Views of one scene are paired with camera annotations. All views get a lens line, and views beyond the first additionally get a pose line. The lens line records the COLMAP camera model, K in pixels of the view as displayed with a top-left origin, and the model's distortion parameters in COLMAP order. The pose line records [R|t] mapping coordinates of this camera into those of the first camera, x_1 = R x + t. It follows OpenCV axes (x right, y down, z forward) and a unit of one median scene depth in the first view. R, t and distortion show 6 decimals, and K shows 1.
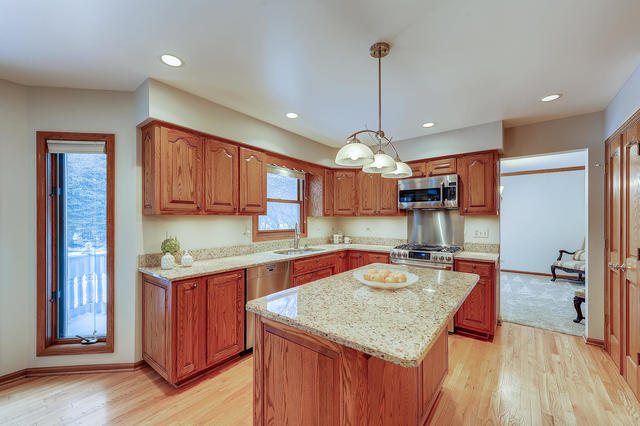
lens RADIAL K [[254.4, 0, 318.5], [0, 254.4, 215.2], [0, 0, 1]] dist [0.011081, 0.000113]
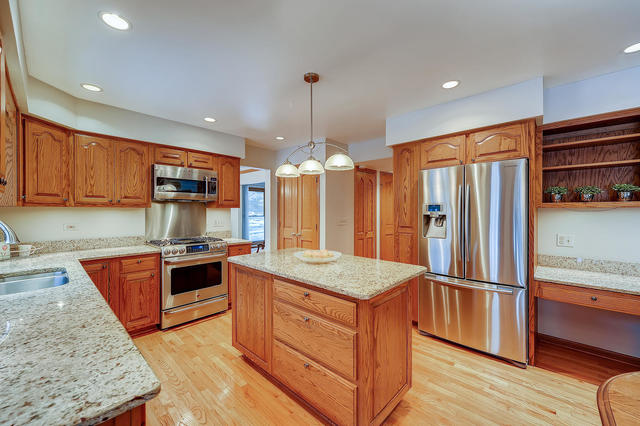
lens RADIAL K [[254.4, 0, 323.2], [0, 254.4, 208.5], [0, 0, 1]] dist [0.011081, 0.000113]
pose [[0.070144, 0.004944, 0.997525, -0.522249], [-0.018632, 0.999820, -0.003646, -0.000631], [-0.997363, -0.018330, 0.070223, 0.434784]]
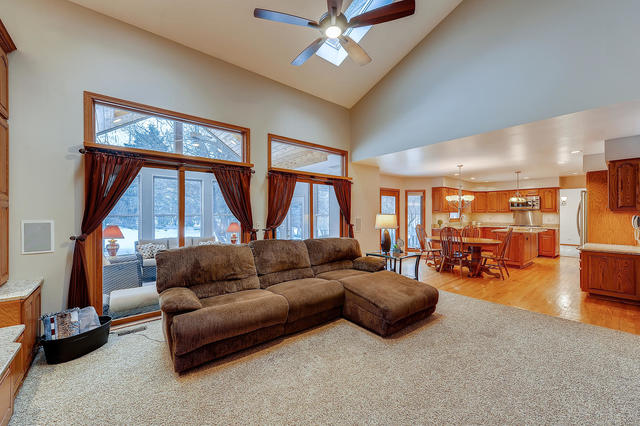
lens RADIAL K [[254.4, 0, 322.2], [0, 254.4, 211.7], [0, 0, 1]] dist [0.011081, 0.000113]
pose [[0.980063, -0.003700, -0.198652, -1.002140], [0.005922, 0.999926, 0.010593, -0.044085], [0.198598, -0.011558, 0.980013, -1.813876]]
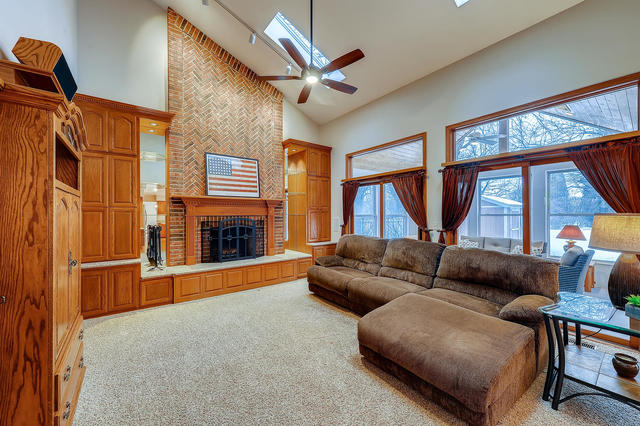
lens RADIAL K [[254.4, 0, 320.3], [0, 254.4, 213.6], [0, 0, 1]] dist [0.011081, 0.000113]
pose [[-0.251259, -0.007290, -0.967892, -0.273864], [0.016274, 0.999798, -0.011755, -0.021219], [0.967783, -0.018705, -0.251090, -0.927234]]
